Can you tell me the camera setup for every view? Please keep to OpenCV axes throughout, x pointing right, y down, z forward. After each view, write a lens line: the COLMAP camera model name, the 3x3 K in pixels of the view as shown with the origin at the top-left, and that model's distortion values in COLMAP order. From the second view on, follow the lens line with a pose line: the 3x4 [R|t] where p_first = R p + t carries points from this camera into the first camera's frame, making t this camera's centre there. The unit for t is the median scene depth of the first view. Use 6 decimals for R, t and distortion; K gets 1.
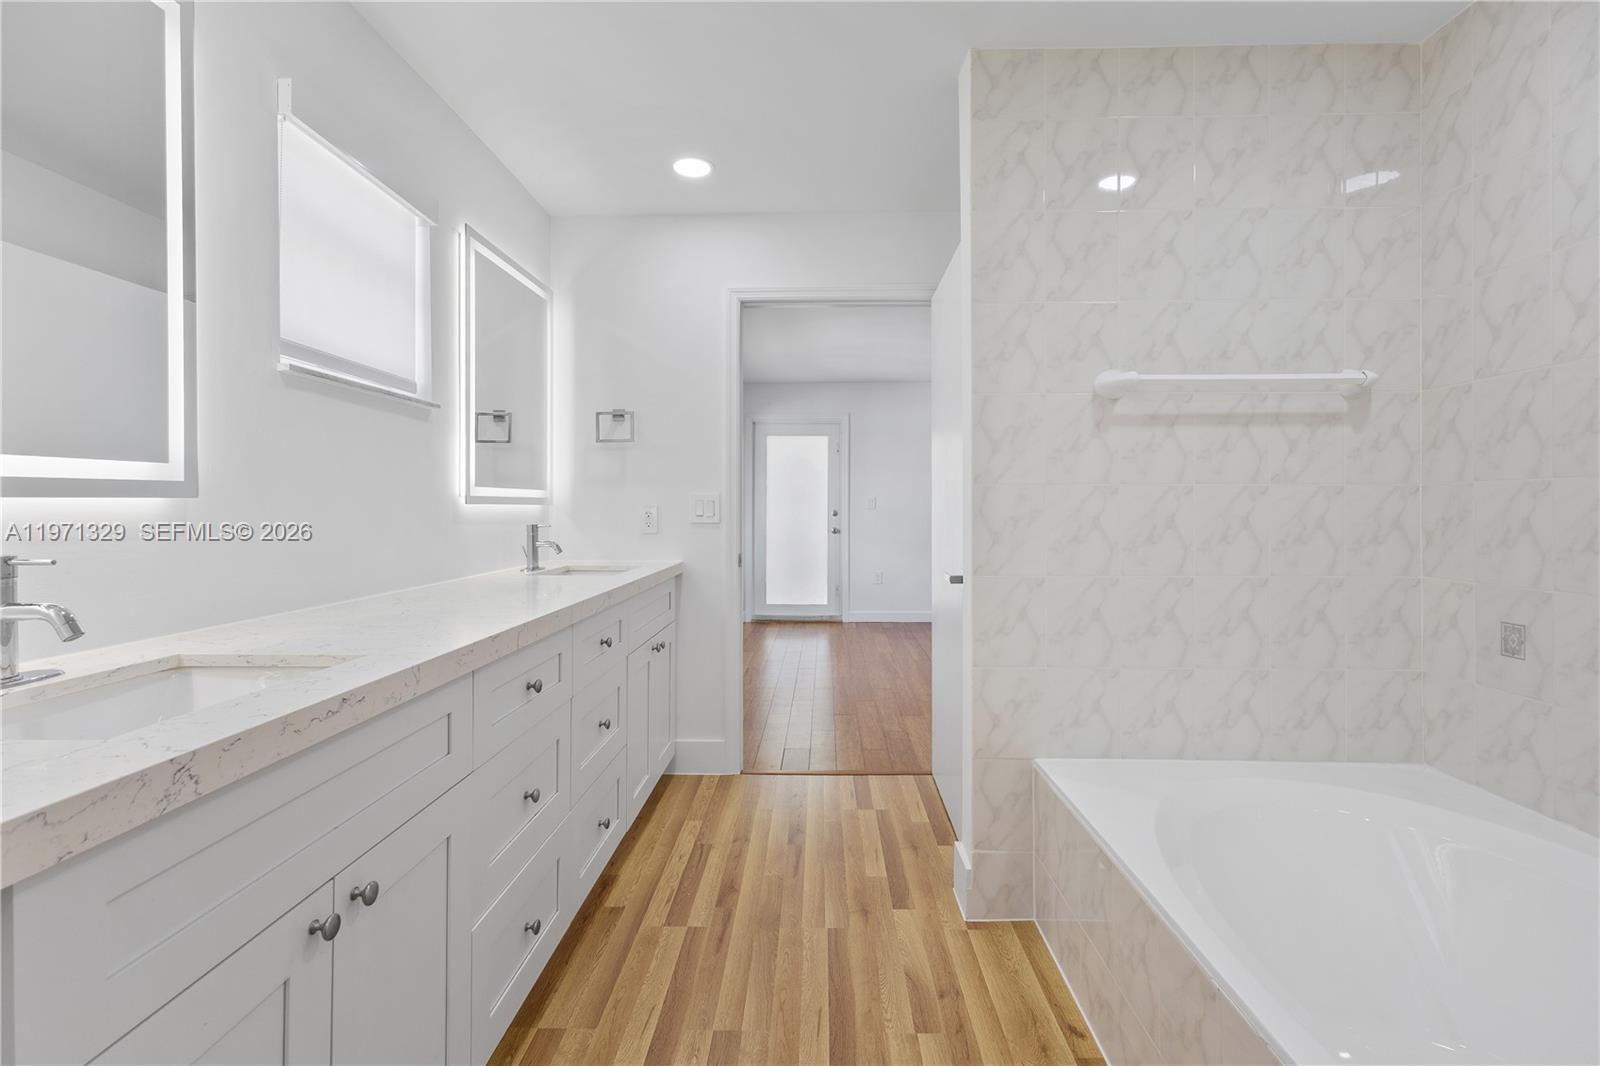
lens RADIAL K [[729.6, 0, 800.0], [0, 729.6, 533.0], [0, 0, 1]] dist [-0.000938, 0.000094]
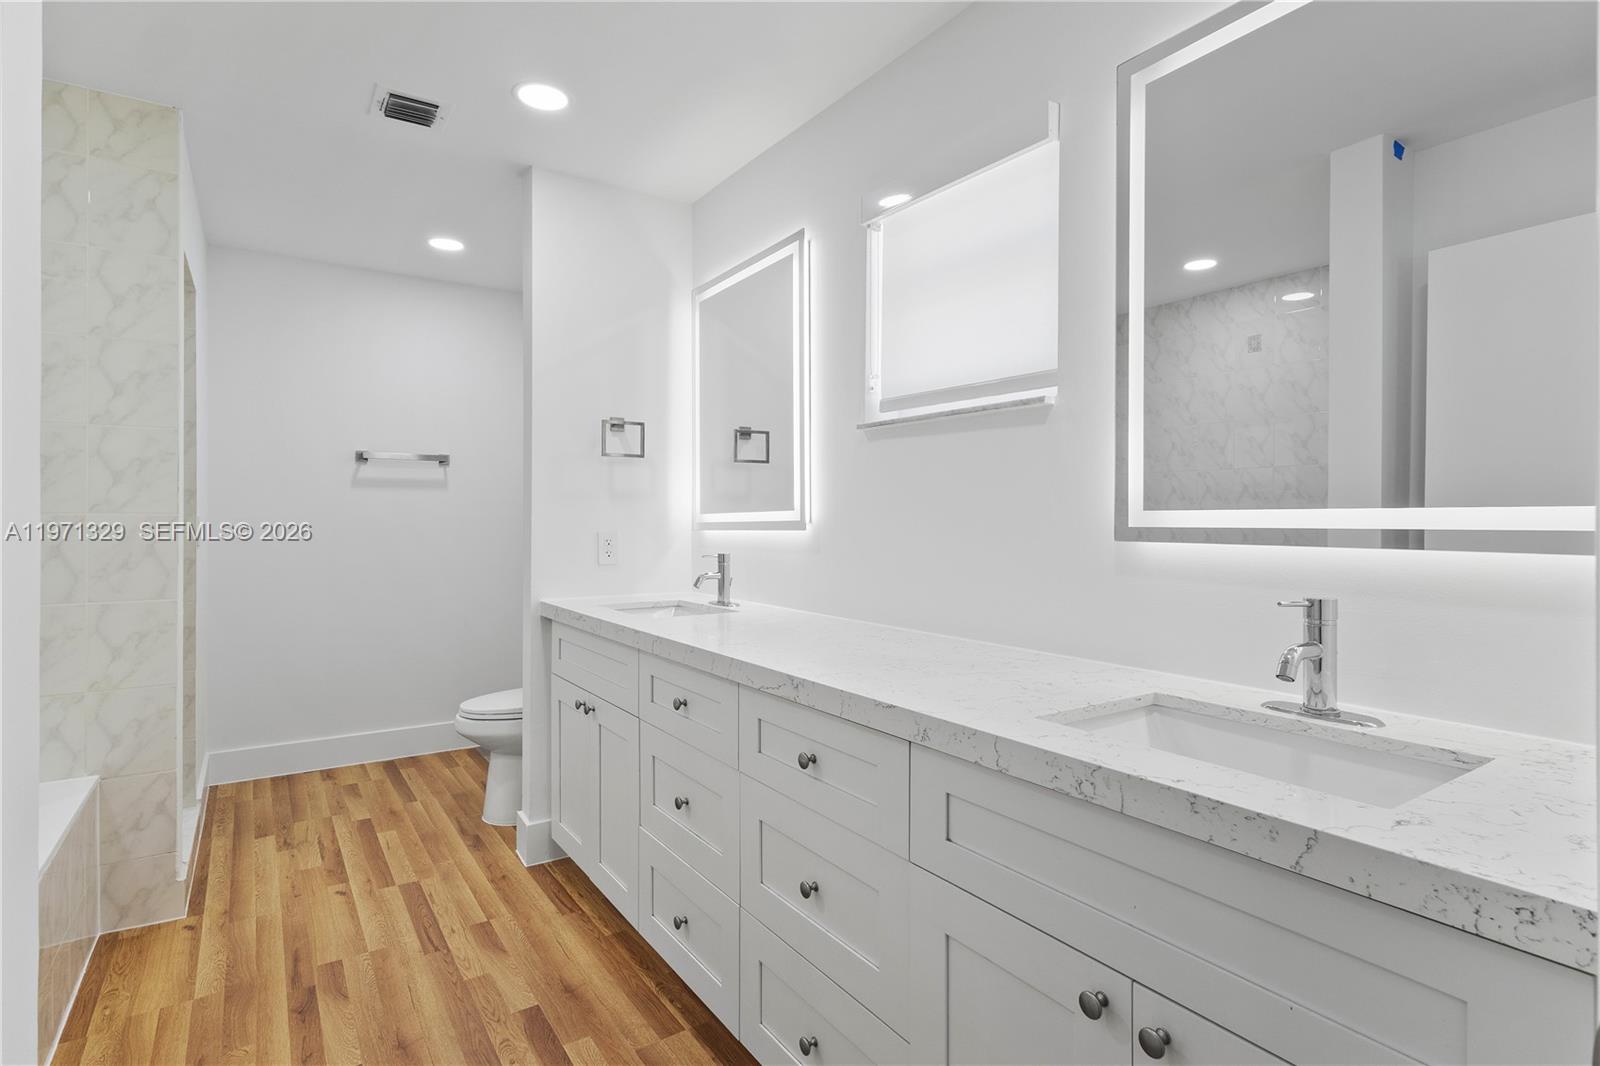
lens RADIAL K [[766.6, 0, 793.2], [0, 766.6, 527.8], [0, 0, 1]] dist [0.004813, 0.000733]
pose [[-0.802180, -0.016205, -0.596863, 0.327999], [-0.036744, 0.999077, 0.022258, -0.089898], [0.595951, 0.039786, -0.802035, 2.375191]]
